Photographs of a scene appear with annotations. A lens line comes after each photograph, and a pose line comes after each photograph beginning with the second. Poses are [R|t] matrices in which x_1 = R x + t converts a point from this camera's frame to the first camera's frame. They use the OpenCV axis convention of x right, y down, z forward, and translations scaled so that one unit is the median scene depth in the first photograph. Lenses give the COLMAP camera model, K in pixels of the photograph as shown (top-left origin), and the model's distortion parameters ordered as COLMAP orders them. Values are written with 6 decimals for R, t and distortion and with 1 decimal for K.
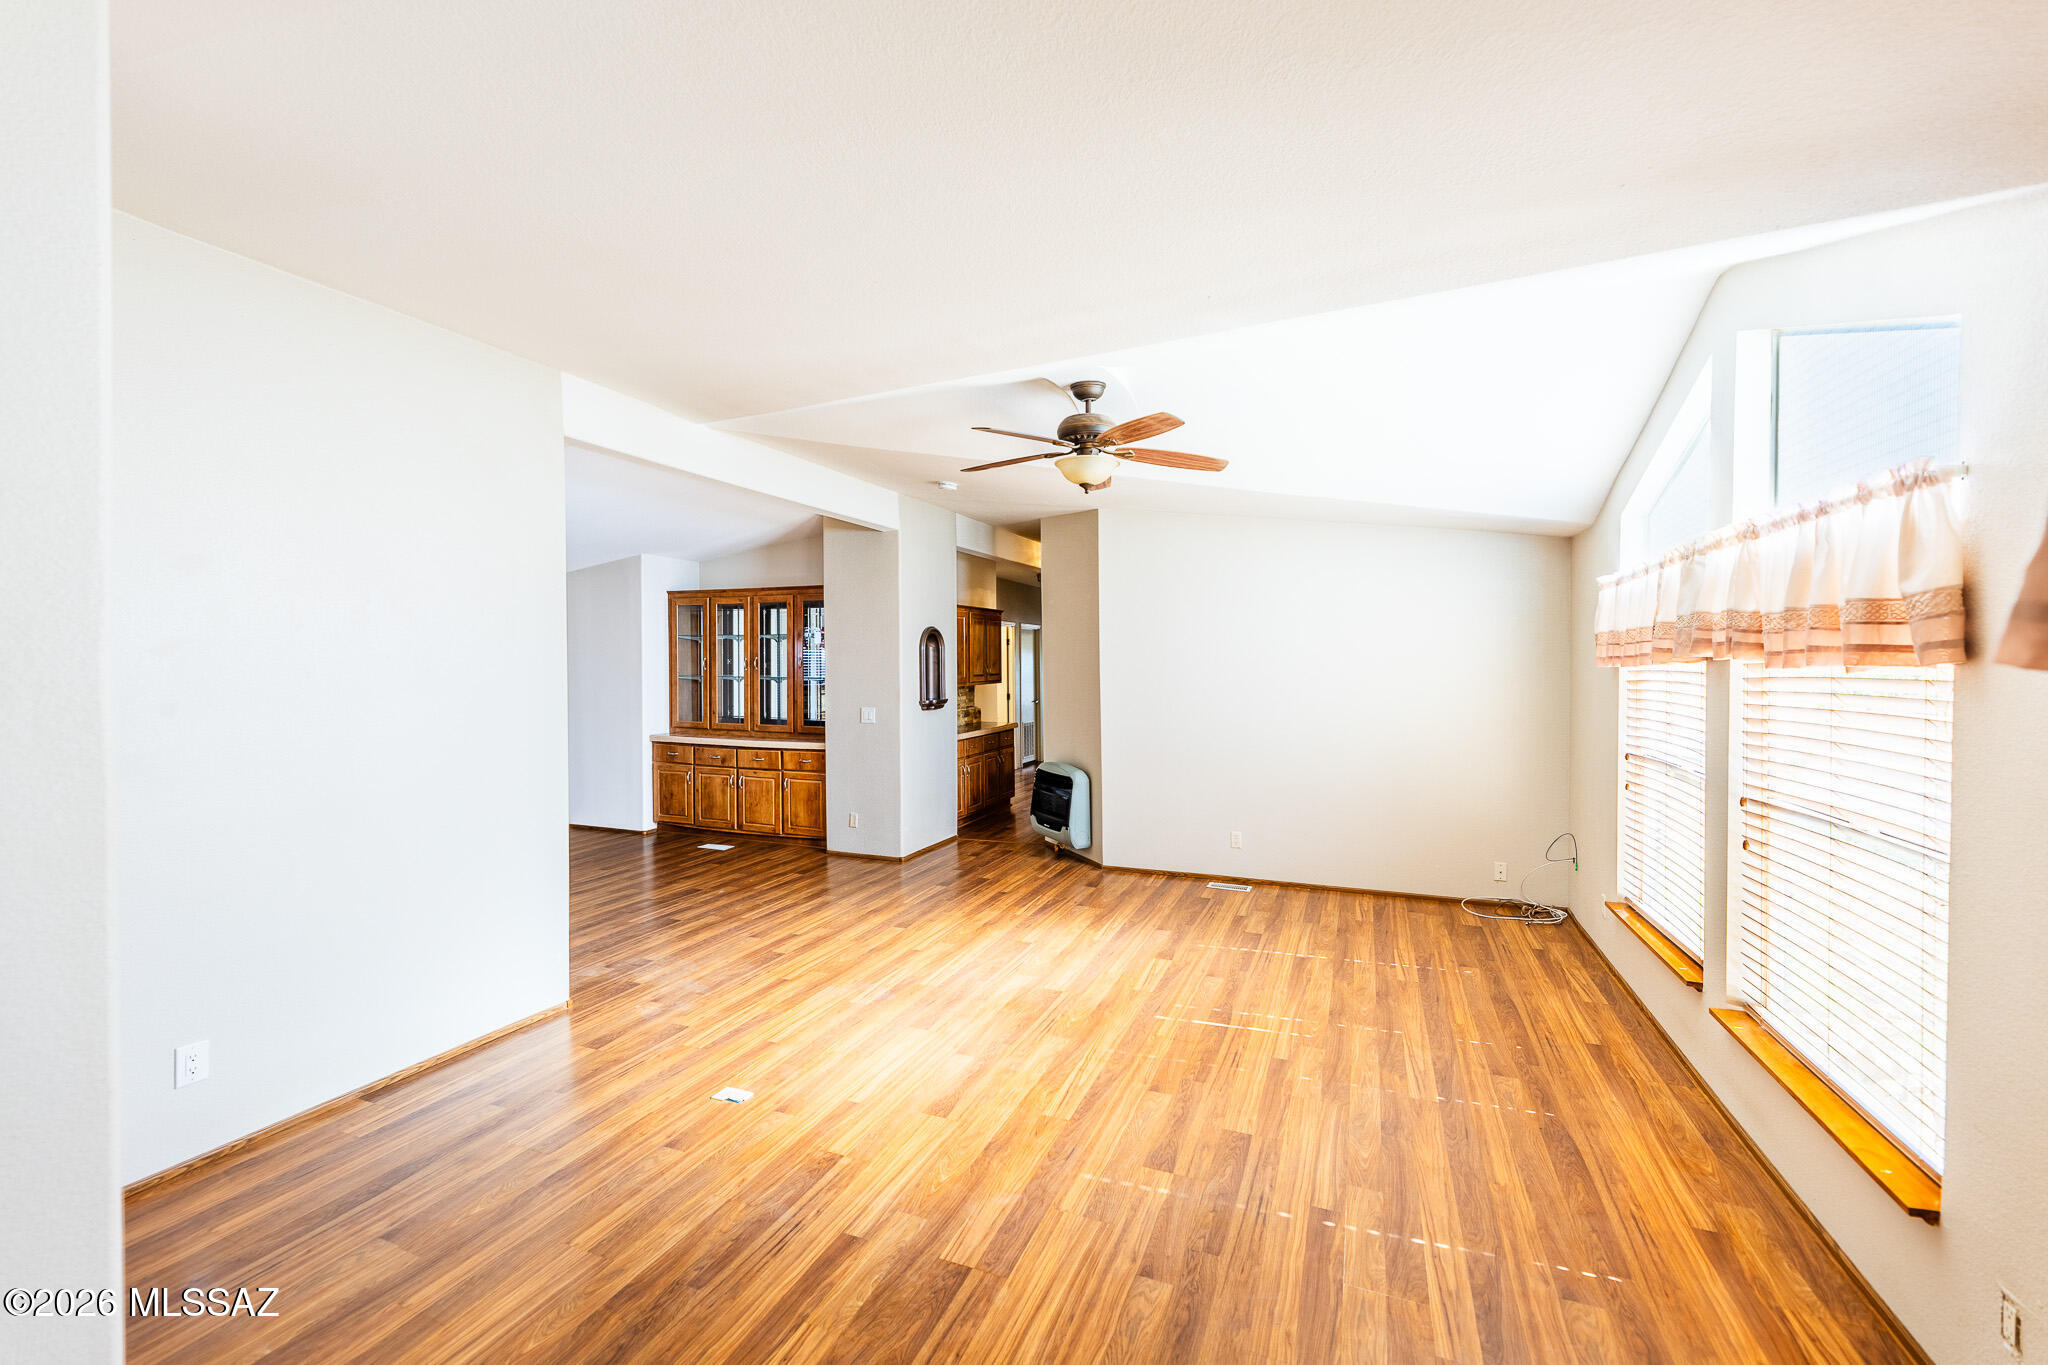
lens RADIAL K [[828.1, 0, 1021.4], [0, 828.1, 679.9], [0, 0, 1]] dist [0.001677, -0.001602]
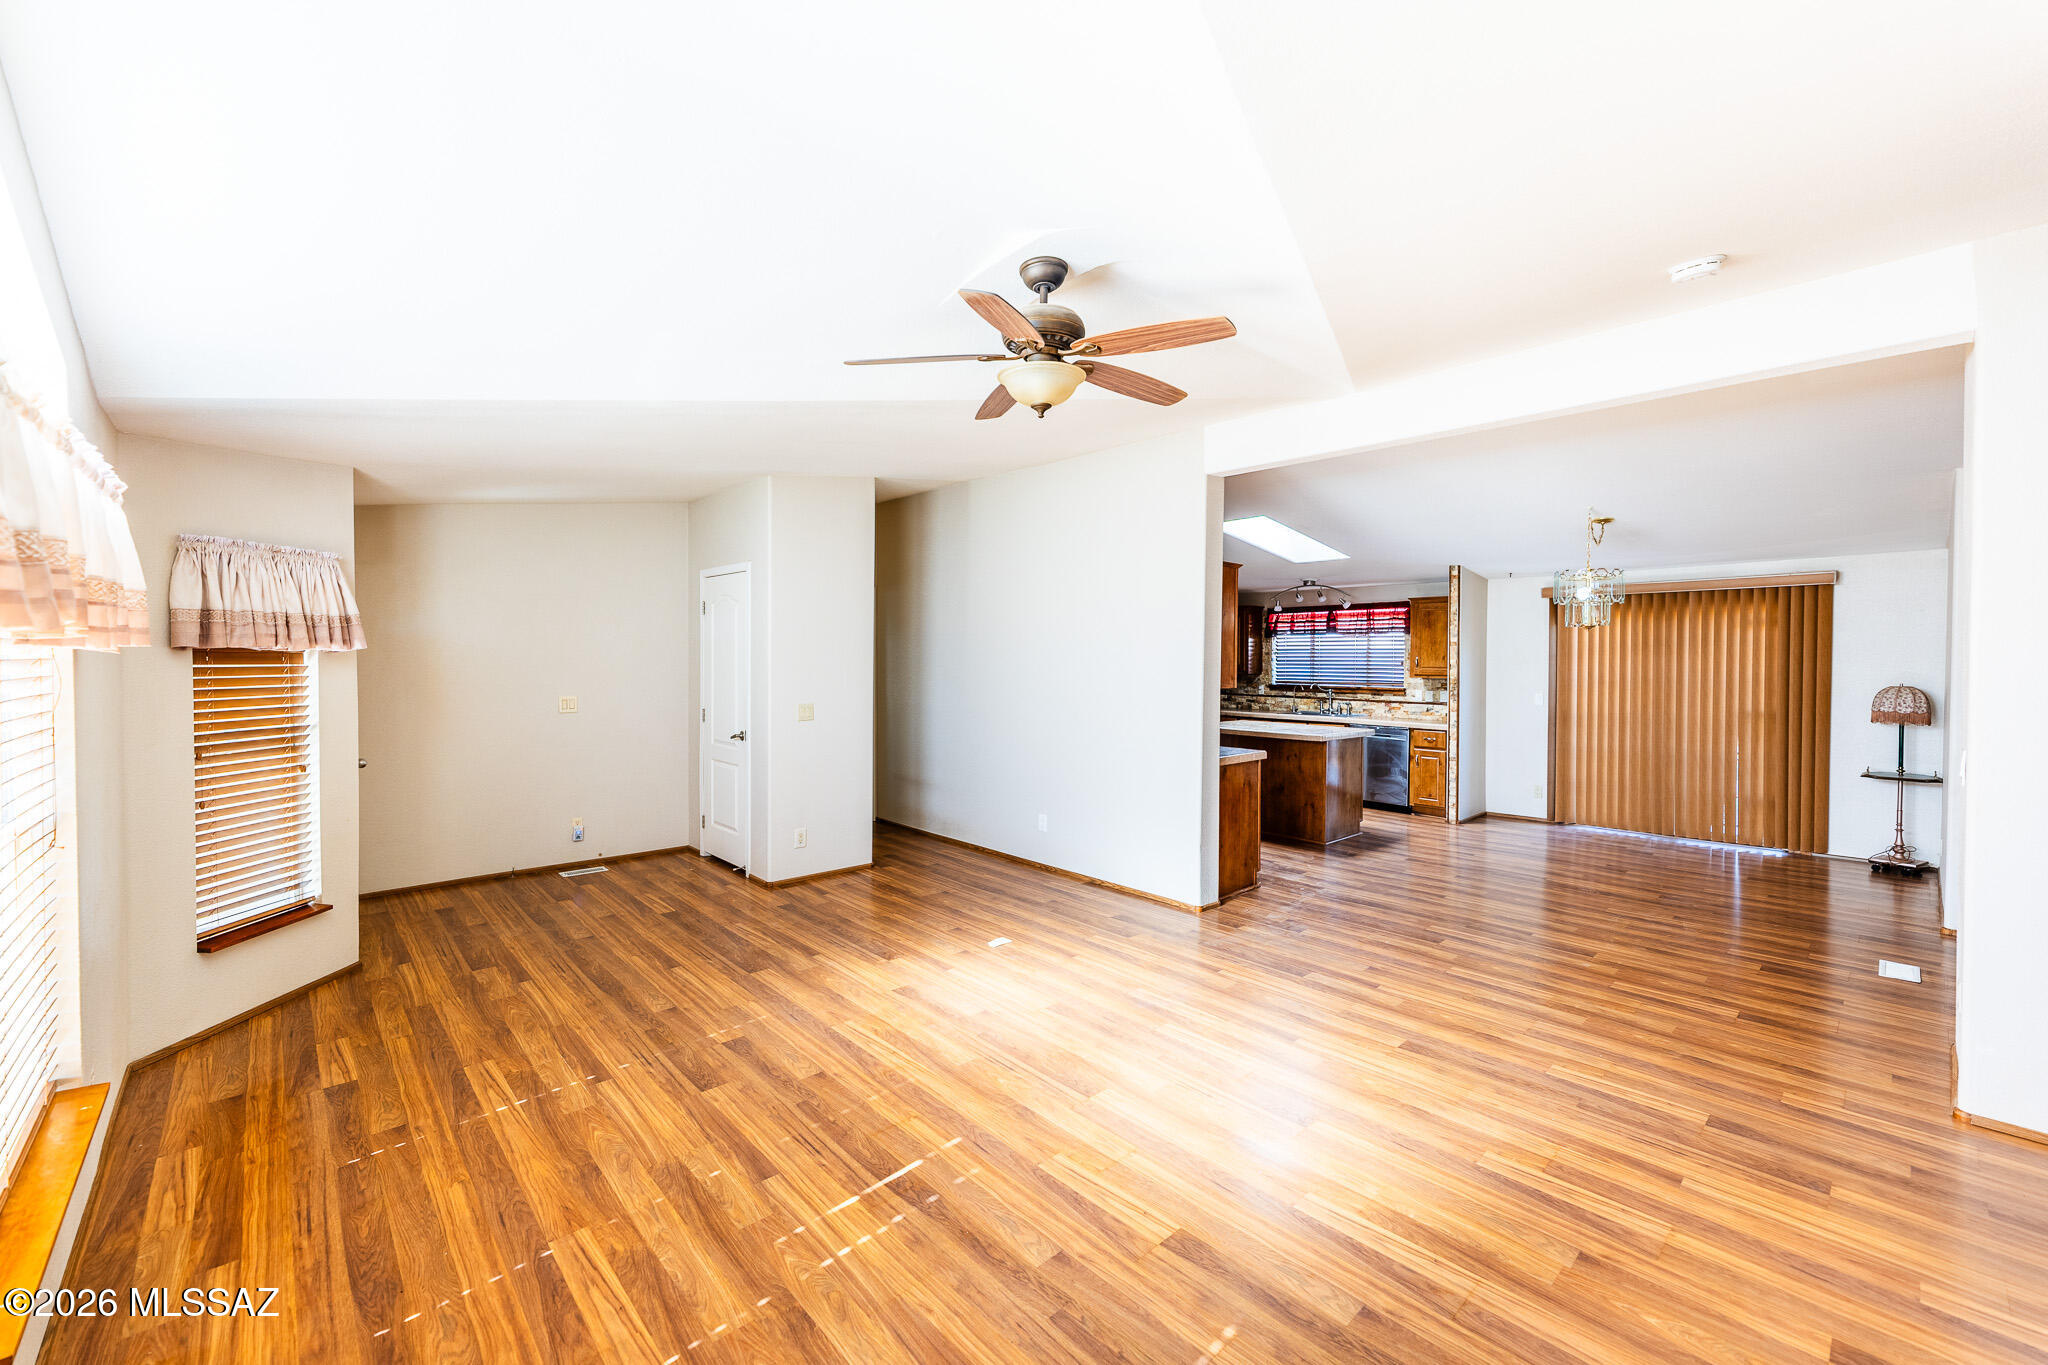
lens RADIAL K [[828.1, 0, 1015.7], [0, 828.1, 670.4], [0, 0, 1]] dist [0.001677, -0.001602]
pose [[-0.424757, 0.018350, -0.905122, 0.644906], [-0.018981, 0.999394, 0.029169, -0.016574], [0.905109, 0.029570, -0.424151, 1.097017]]
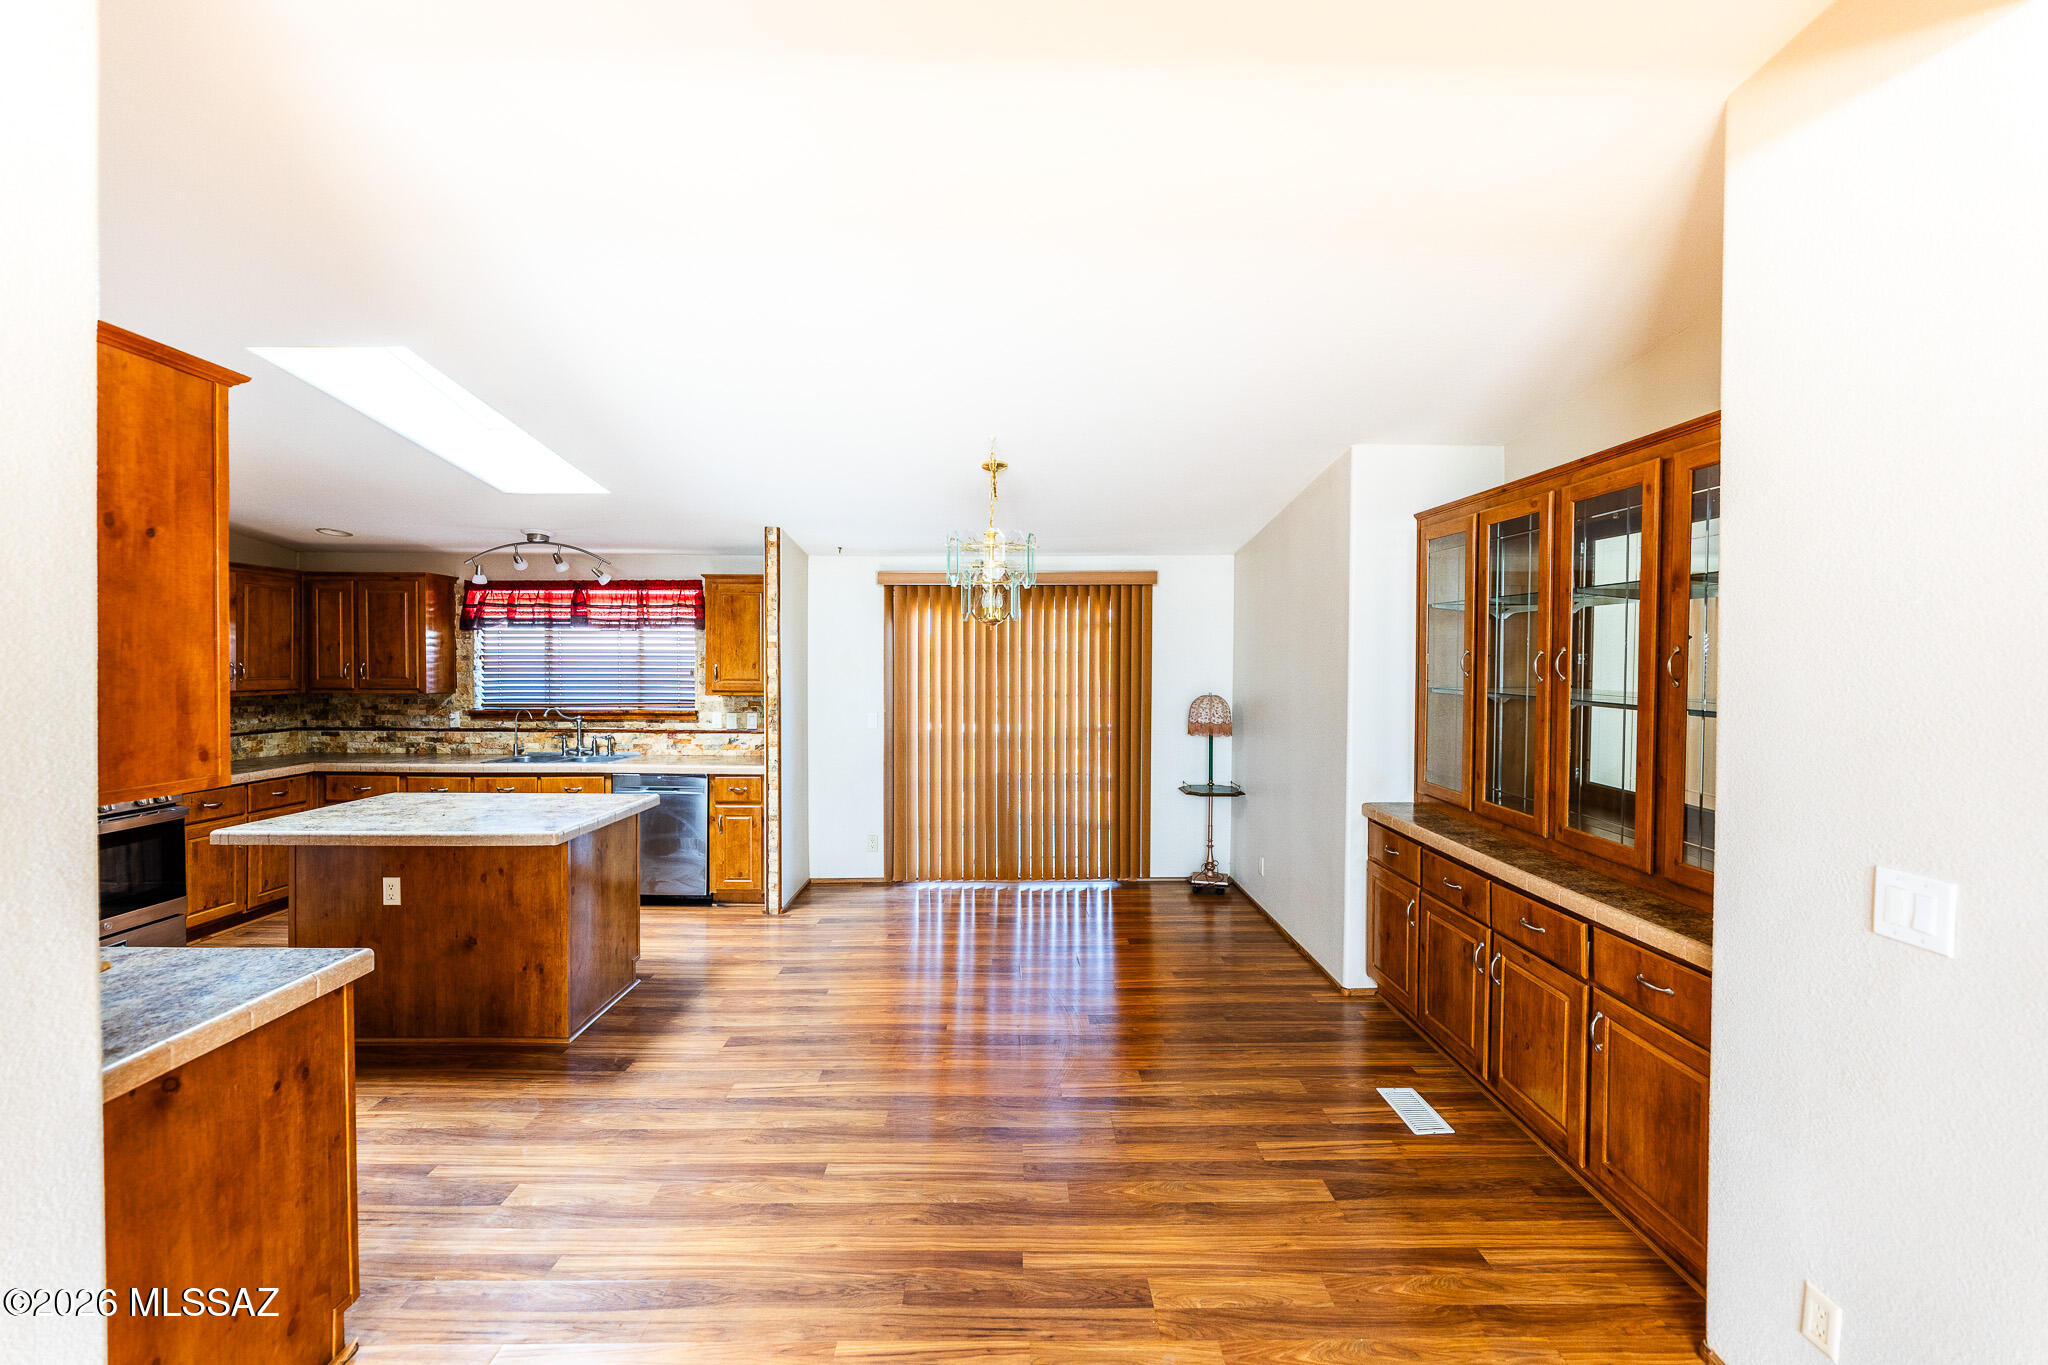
lens RADIAL K [[828.1, 0, 1016.9], [0, 828.1, 675.5], [0, 0, 1]] dist [0.001677, -0.001602]
pose [[0.391613, 0.026277, -0.919755, -0.117863], [-0.023643, 0.999549, 0.018491, -0.026162], [0.919826, 0.014504, 0.392058, 1.051457]]
